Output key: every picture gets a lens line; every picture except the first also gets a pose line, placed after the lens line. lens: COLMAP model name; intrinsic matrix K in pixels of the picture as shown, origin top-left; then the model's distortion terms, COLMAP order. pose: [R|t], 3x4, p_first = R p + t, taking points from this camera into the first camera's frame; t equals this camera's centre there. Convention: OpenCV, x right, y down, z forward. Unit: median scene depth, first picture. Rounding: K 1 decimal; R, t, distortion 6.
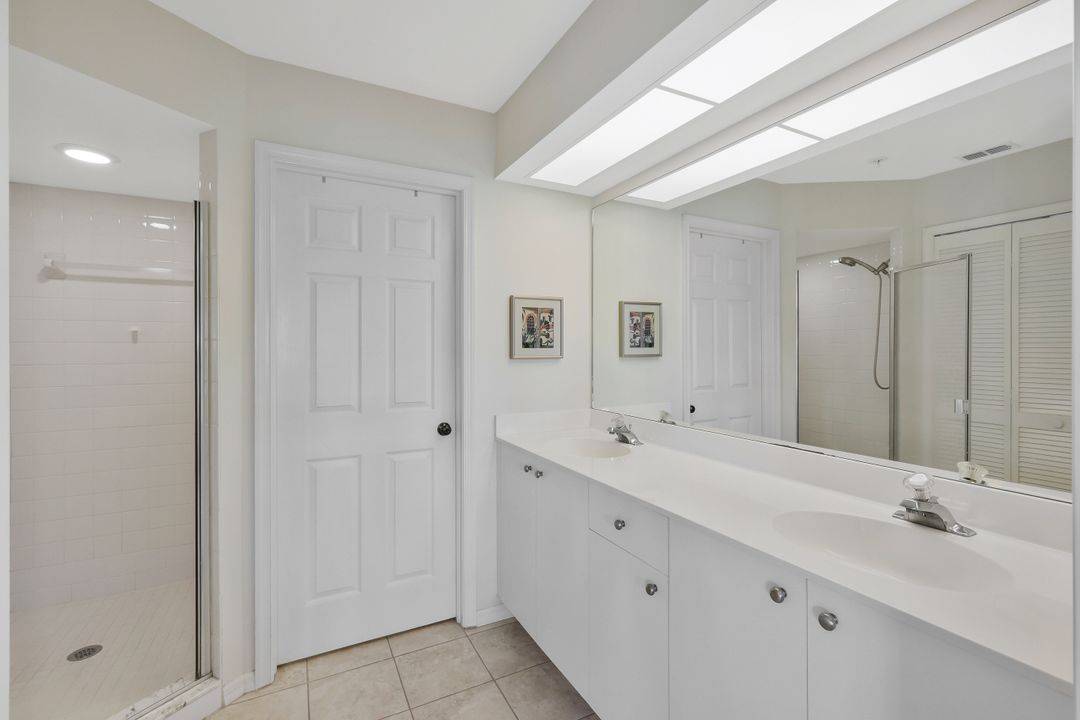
lens RADIAL K [[482.4, 0, 541.4], [0, 482.4, 354.8], [0, 0, 1]] dist [0.003274, 0.000314]
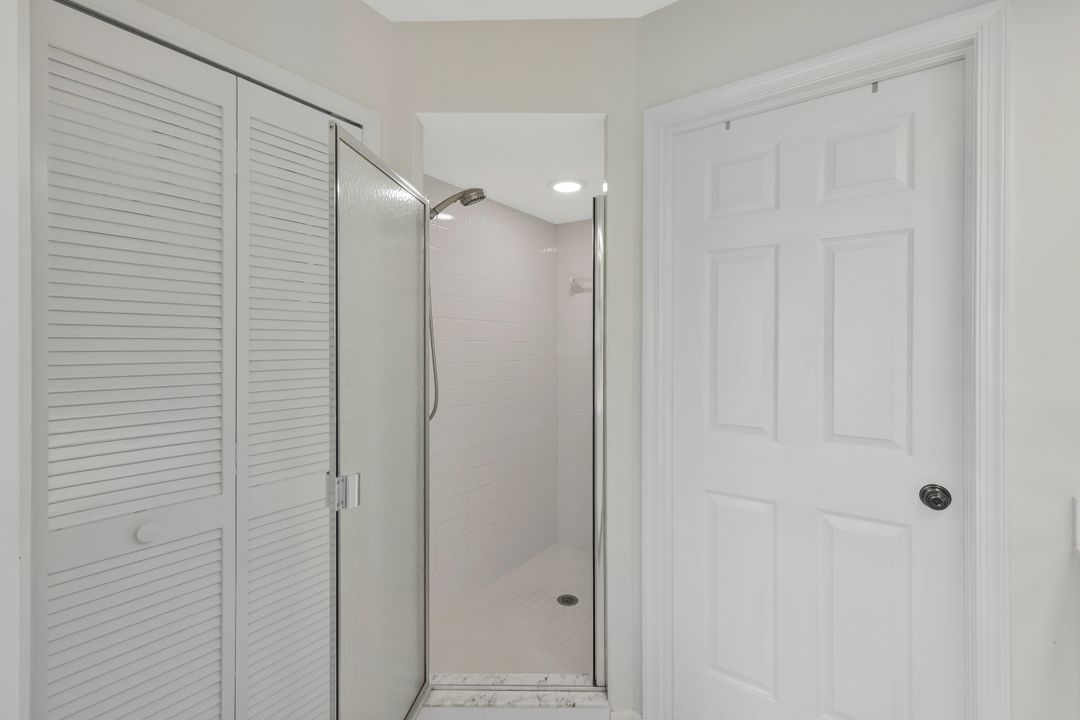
lens RADIAL K [[482.4, 0, 539.0], [0, 482.4, 349.9], [0, 0, 1]] dist [0.003274, 0.000314]
pose [[0.449774, 0.006120, -0.893122, 0.090827], [-0.013275, 0.999912, 0.000167, -0.005850], [0.893044, 0.011782, 0.449815, 0.382953]]
